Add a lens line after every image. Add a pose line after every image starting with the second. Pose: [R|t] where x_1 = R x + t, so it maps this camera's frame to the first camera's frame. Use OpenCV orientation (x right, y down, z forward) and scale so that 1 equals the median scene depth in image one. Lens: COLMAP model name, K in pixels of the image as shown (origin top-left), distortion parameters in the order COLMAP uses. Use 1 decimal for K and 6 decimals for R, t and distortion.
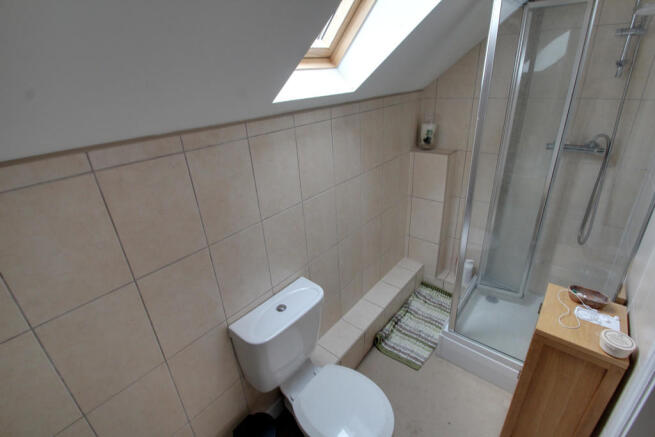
lens RADIAL K [[312.2, 0, 327.5], [0, 312.2, 218.5], [0, 0, 1]] dist [0.000938, 0.000022]
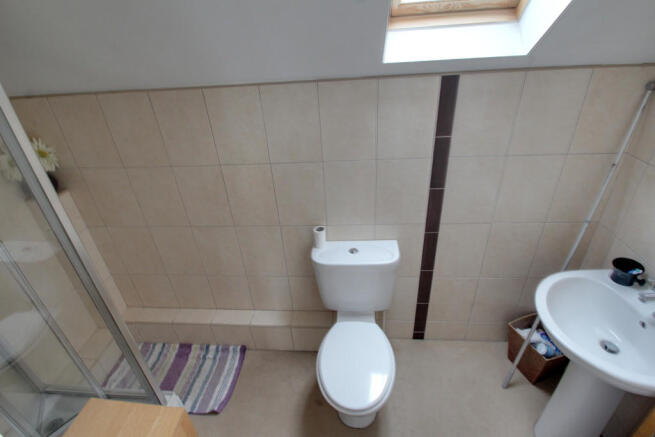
lens RADIAL K [[315.5, 0, 327.5], [0, 315.5, 218.5], [0, 0, 1]] dist [-0.018928, -0.000092]
pose [[0.572823, 0.446537, -0.687371, 0.532873], [-0.315129, 0.894107, 0.318225, -0.155629], [0.756682, 0.034324, 0.652882, 0.181763]]
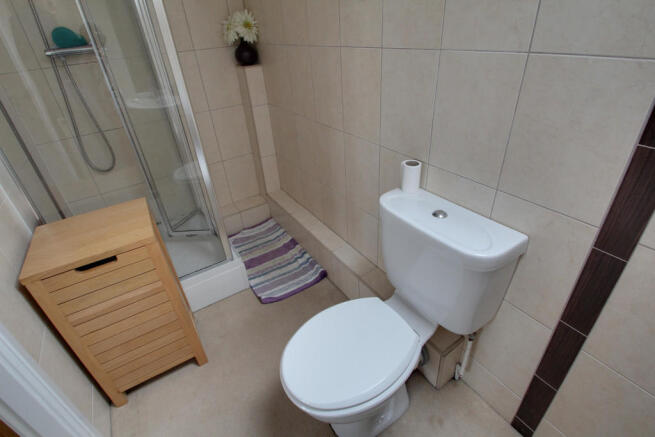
lens RADIAL K [[315.5, 0, 327.5], [0, 315.5, 218.5], [0, 0, 1]] dist [-0.018928, -0.000092]
pose [[-0.310309, 0.572745, -0.758730, 0.472820], [-0.307094, 0.694943, 0.650190, -0.088640], [0.899668, 0.434761, -0.039760, 0.836714]]
